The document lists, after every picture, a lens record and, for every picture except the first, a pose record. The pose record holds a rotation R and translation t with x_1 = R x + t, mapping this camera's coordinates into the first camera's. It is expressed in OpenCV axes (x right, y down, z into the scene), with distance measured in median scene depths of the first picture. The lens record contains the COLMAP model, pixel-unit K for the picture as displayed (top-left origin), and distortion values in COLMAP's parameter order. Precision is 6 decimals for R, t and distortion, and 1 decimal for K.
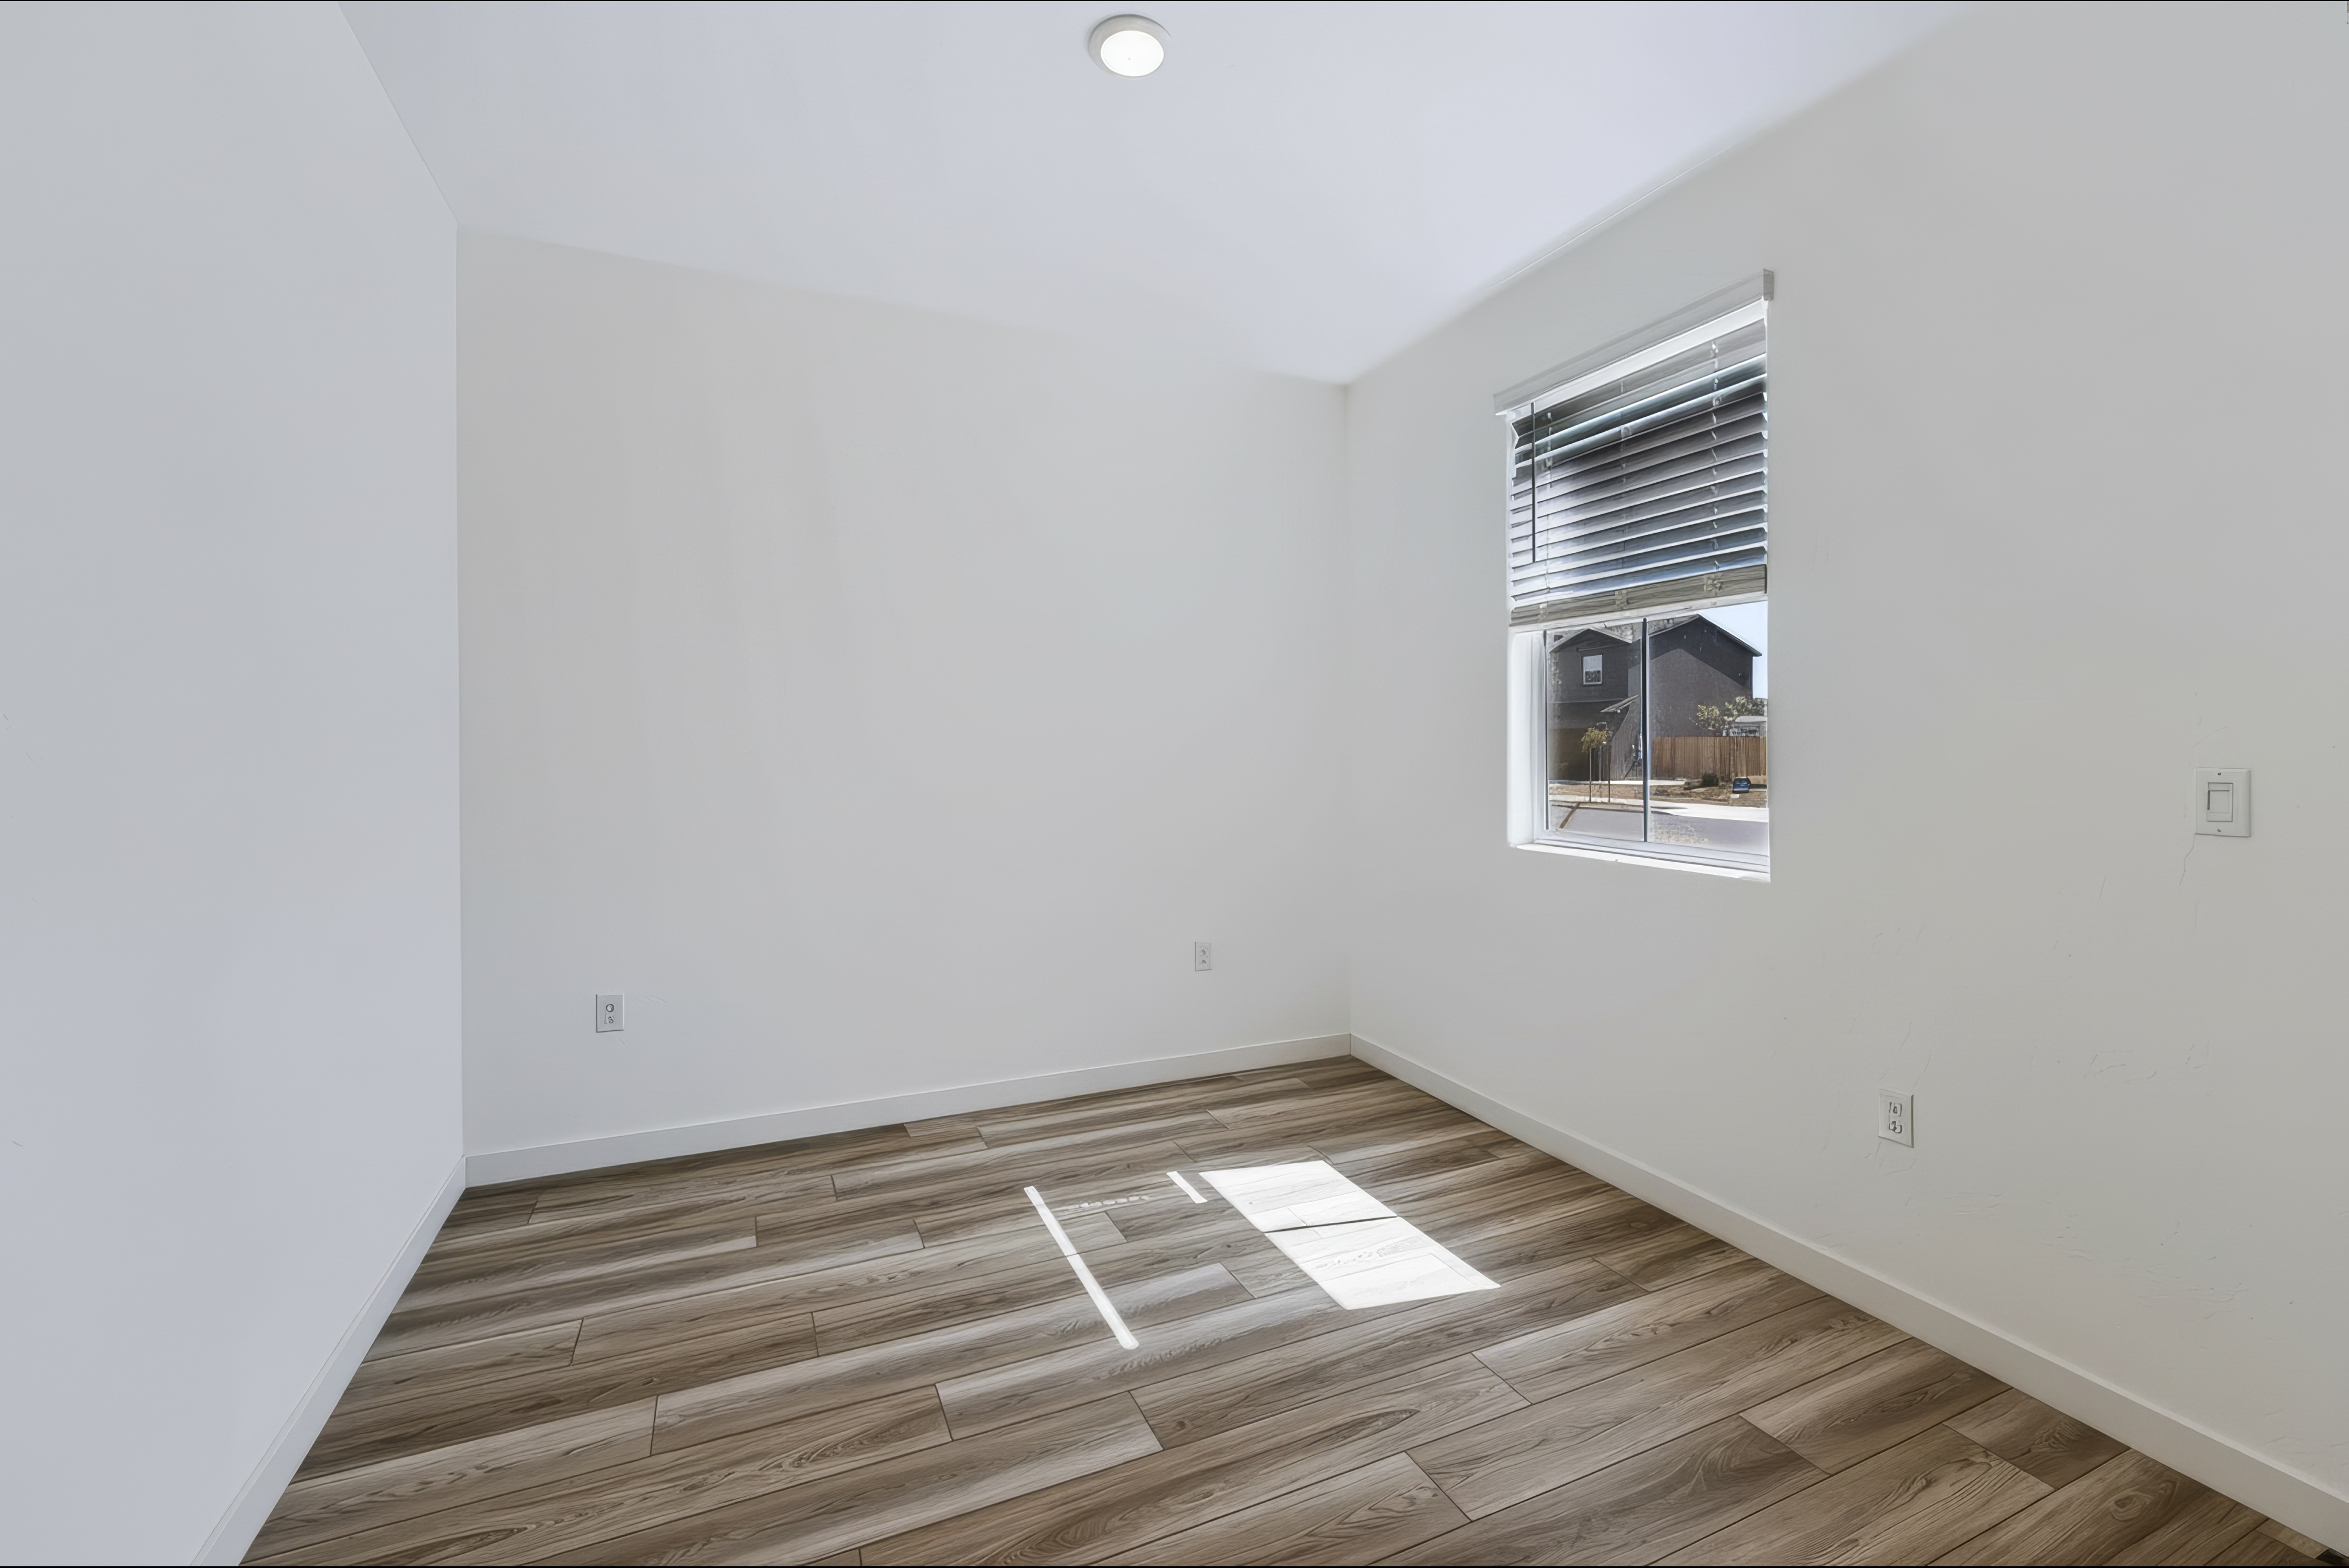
lens RADIAL K [[987.8, 0, 1178.2], [0, 987.8, 740.8], [0, 0, 1]] dist [-0.001422, 0.000035]
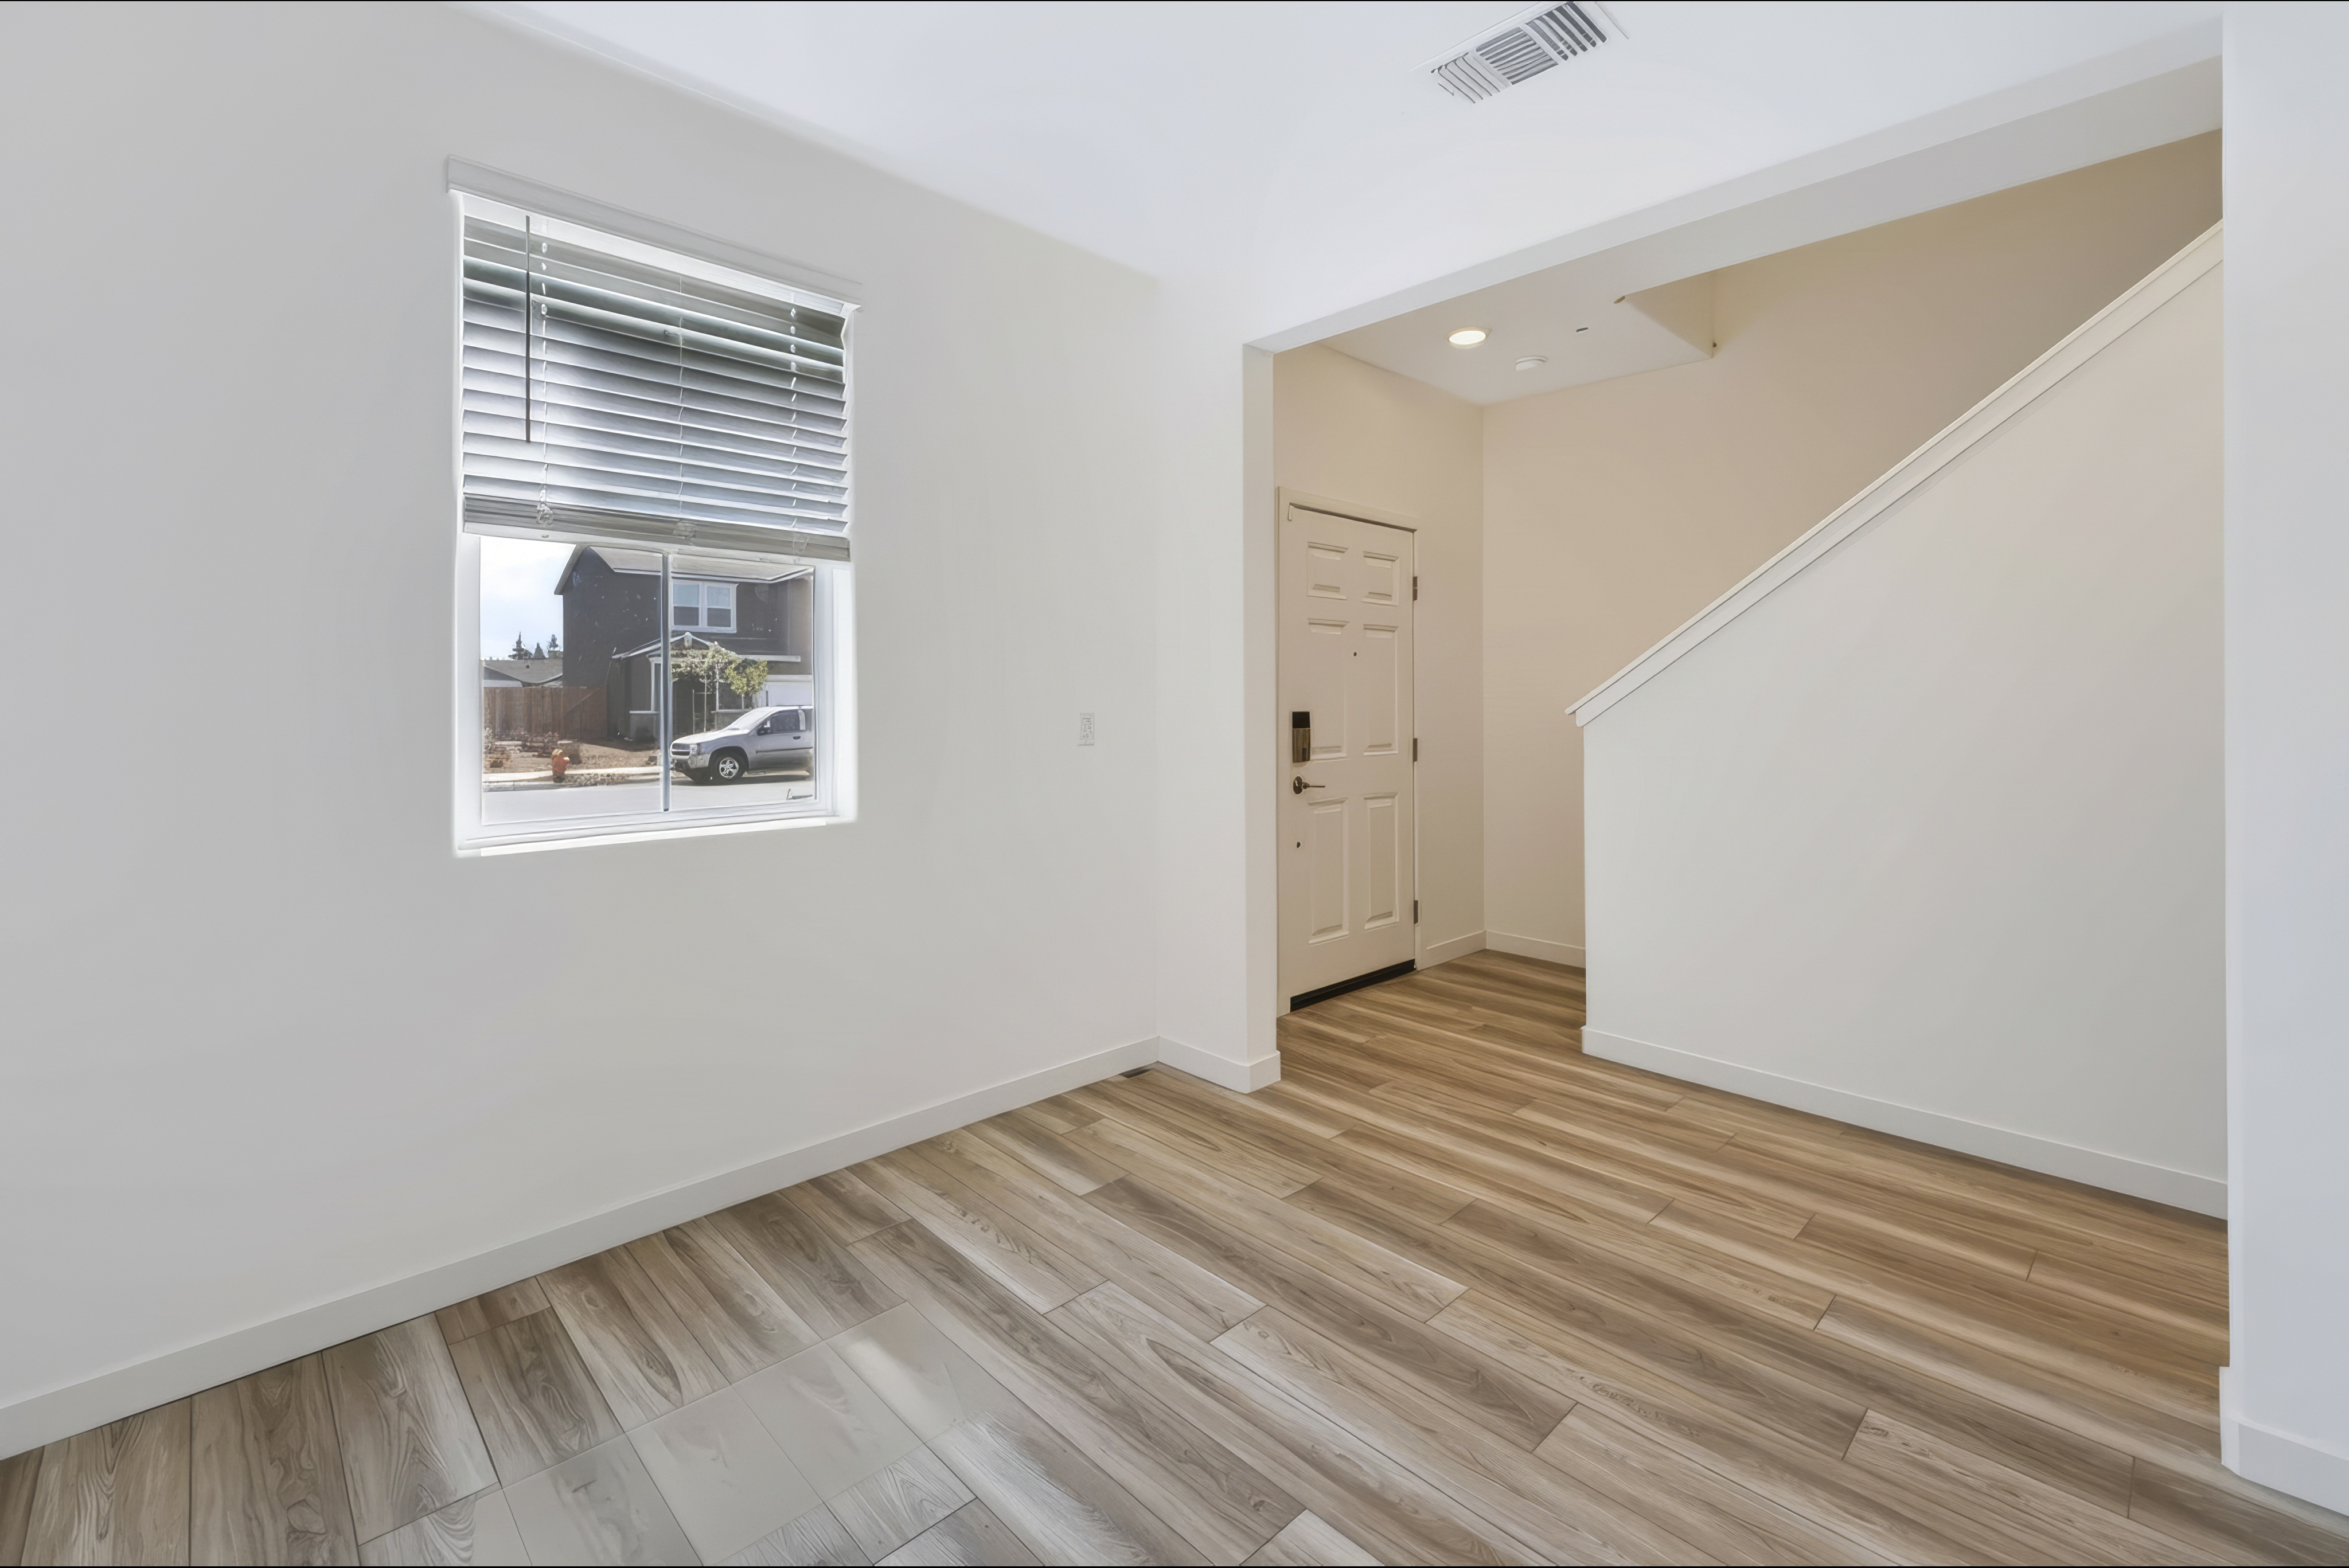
lens RADIAL K [[1015.2, 0, 1177.3], [0, 1015.2, 673.1], [0, 0, 1]] dist [0.001033, 0.000326]
pose [[-0.343887, 0.019974, 0.938799, -0.577014], [-0.000182, 0.999772, -0.021338, -0.001169], [-0.939011, -0.007508, -0.343805, 0.985348]]
